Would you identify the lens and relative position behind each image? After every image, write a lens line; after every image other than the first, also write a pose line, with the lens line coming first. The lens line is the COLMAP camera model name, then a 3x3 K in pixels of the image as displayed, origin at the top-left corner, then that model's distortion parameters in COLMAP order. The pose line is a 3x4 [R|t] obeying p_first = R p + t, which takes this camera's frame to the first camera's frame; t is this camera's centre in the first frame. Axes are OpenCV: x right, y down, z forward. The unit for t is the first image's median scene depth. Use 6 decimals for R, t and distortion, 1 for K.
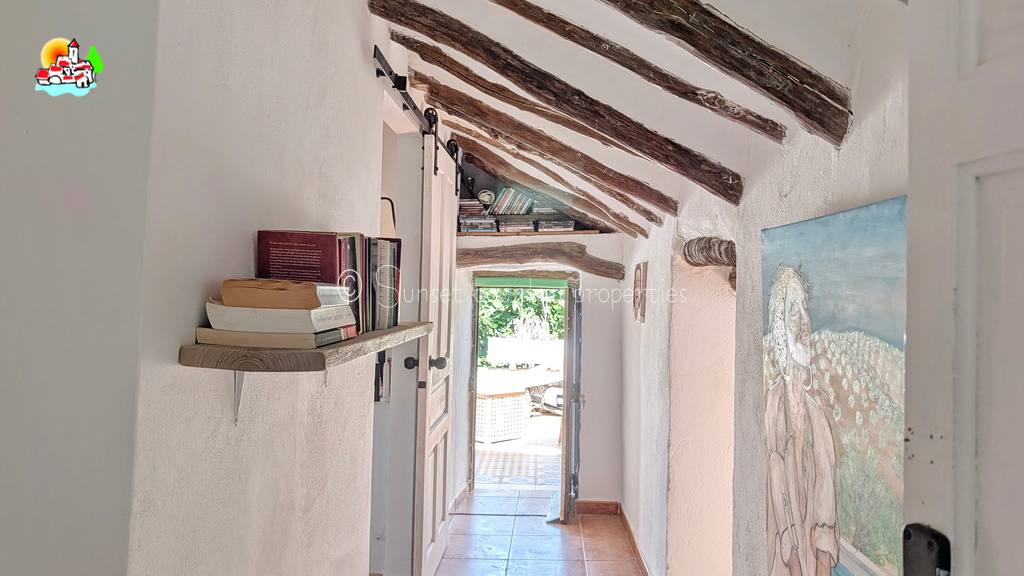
lens RADIAL K [[721.6, 0, 512.0], [0, 721.6, 288.0], [0, 0, 1]] dist [0.007564, -0.000056]
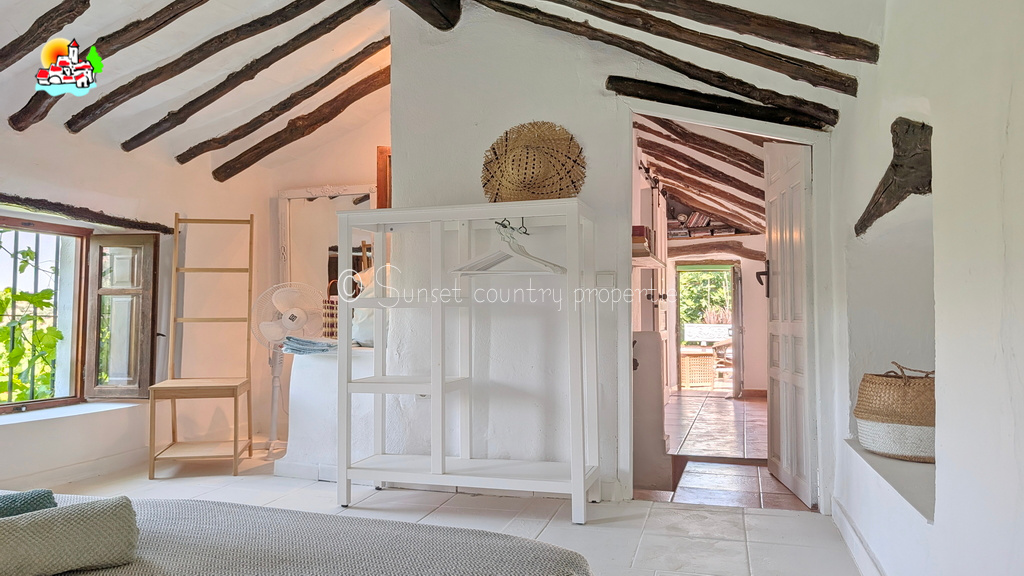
lens RADIAL K [[721.9, 0, 499.5], [0, 721.9, 267.2], [0, 0, 1]] dist [0.006166, -0.000991]
pose [[0.962742, -0.038358, -0.267686, 0.002262], [0.018457, 0.996901, -0.076469, 0.124352], [0.269790, 0.068680, 0.960467, -0.831442]]
